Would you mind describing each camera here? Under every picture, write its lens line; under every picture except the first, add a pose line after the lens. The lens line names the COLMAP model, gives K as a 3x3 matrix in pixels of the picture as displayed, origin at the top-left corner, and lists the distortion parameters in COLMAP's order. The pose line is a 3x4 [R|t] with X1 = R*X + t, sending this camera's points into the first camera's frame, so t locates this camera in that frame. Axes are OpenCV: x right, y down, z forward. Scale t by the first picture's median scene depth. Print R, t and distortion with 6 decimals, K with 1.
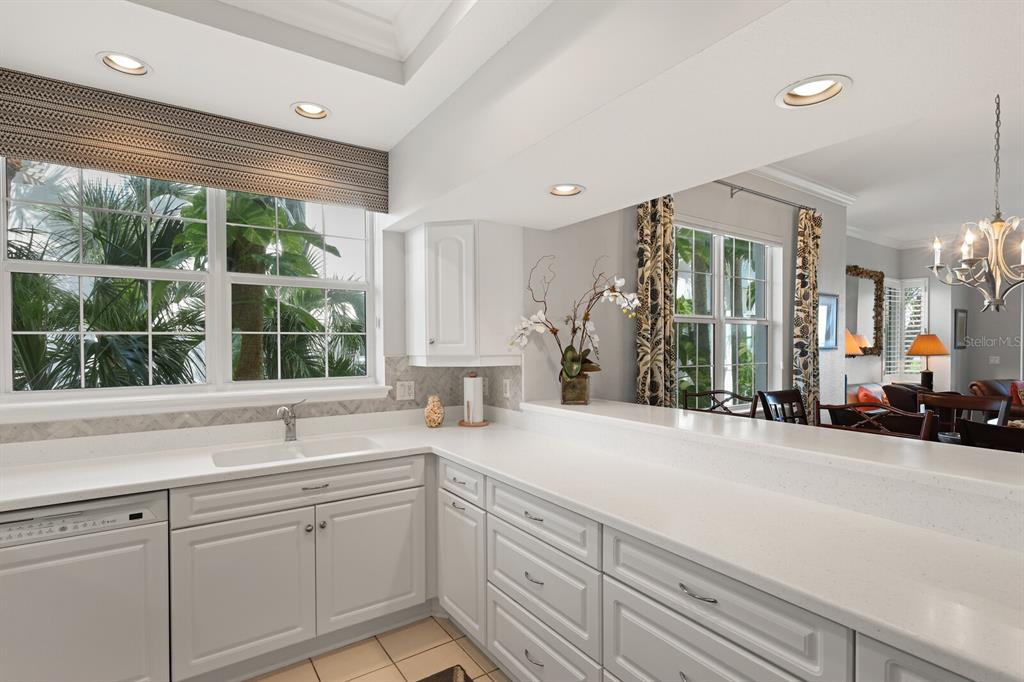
lens RADIAL K [[491.7, 0, 510.7], [0, 491.7, 351.5], [0, 0, 1]] dist [0.001685, 0.000350]
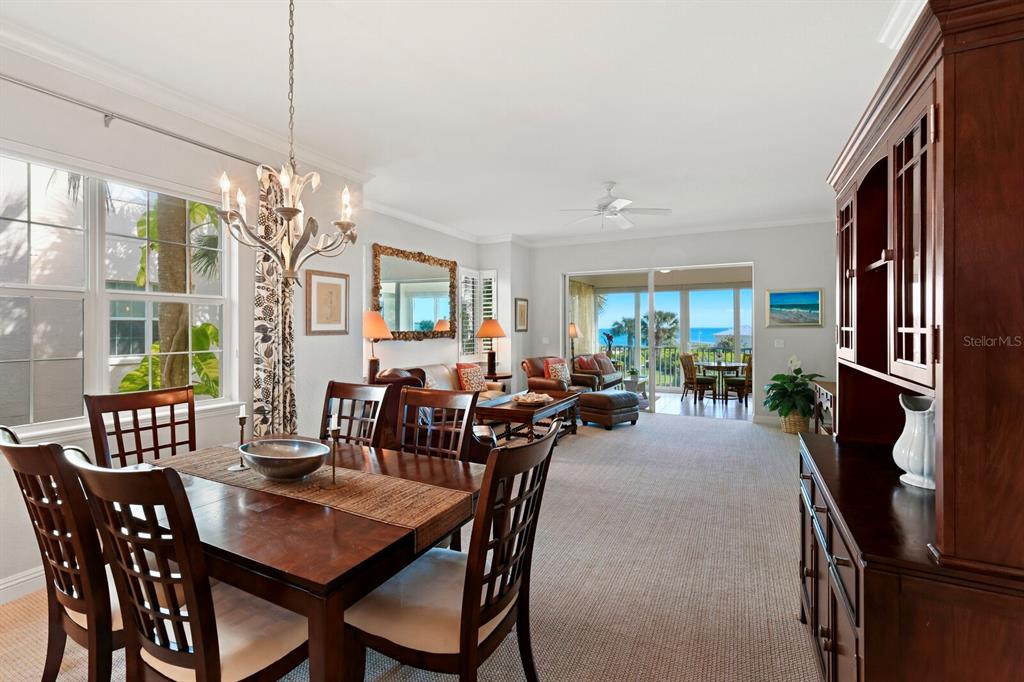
lens RADIAL K [[446.7, 0, 512.7], [0, 446.7, 330.7], [0, 0, 1]] dist [-0.001718, -0.000146]
pose [[0.874182, -0.005762, 0.485564, 0.591655], [0.010710, 0.999915, -0.007416, 0.000835], [-0.485480, 0.011684, 0.874169, 0.114927]]
